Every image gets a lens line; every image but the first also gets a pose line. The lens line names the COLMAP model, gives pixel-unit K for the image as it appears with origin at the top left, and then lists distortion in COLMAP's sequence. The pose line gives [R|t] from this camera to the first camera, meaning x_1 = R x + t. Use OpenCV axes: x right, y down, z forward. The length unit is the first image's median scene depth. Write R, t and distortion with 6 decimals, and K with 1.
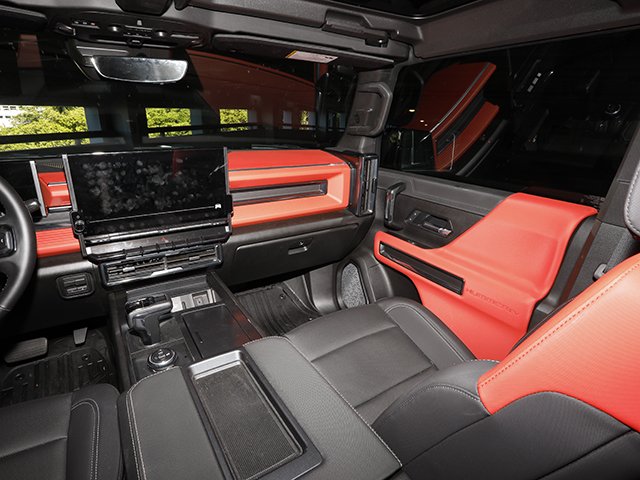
lens RADIAL K [[346.7, 0, 318.7], [0, 346.7, 253.8], [0, 0, 1]] dist [-0.075069, 0.031609]
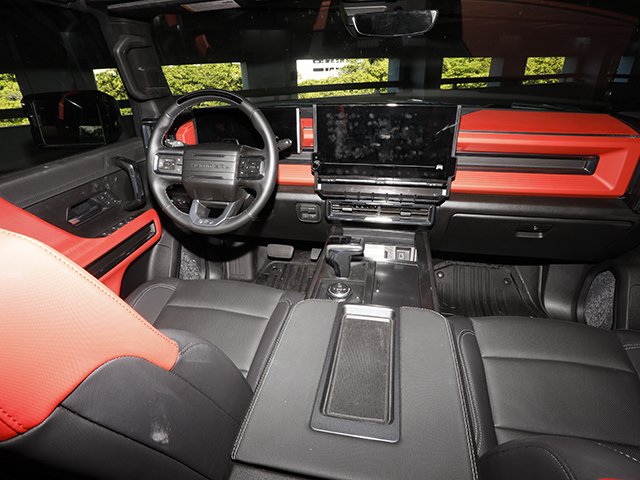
lens RADIAL K [[346.7, 0, 318.7], [0, 346.7, 253.8], [0, 0, 1]] dist [-0.075069, 0.031609]
pose [[0.719313, 0.302109, -0.625555, 0.136909], [-0.222608, 0.953242, 0.204391, -0.027217], [0.658053, -0.007768, 0.752931, 0.051370]]
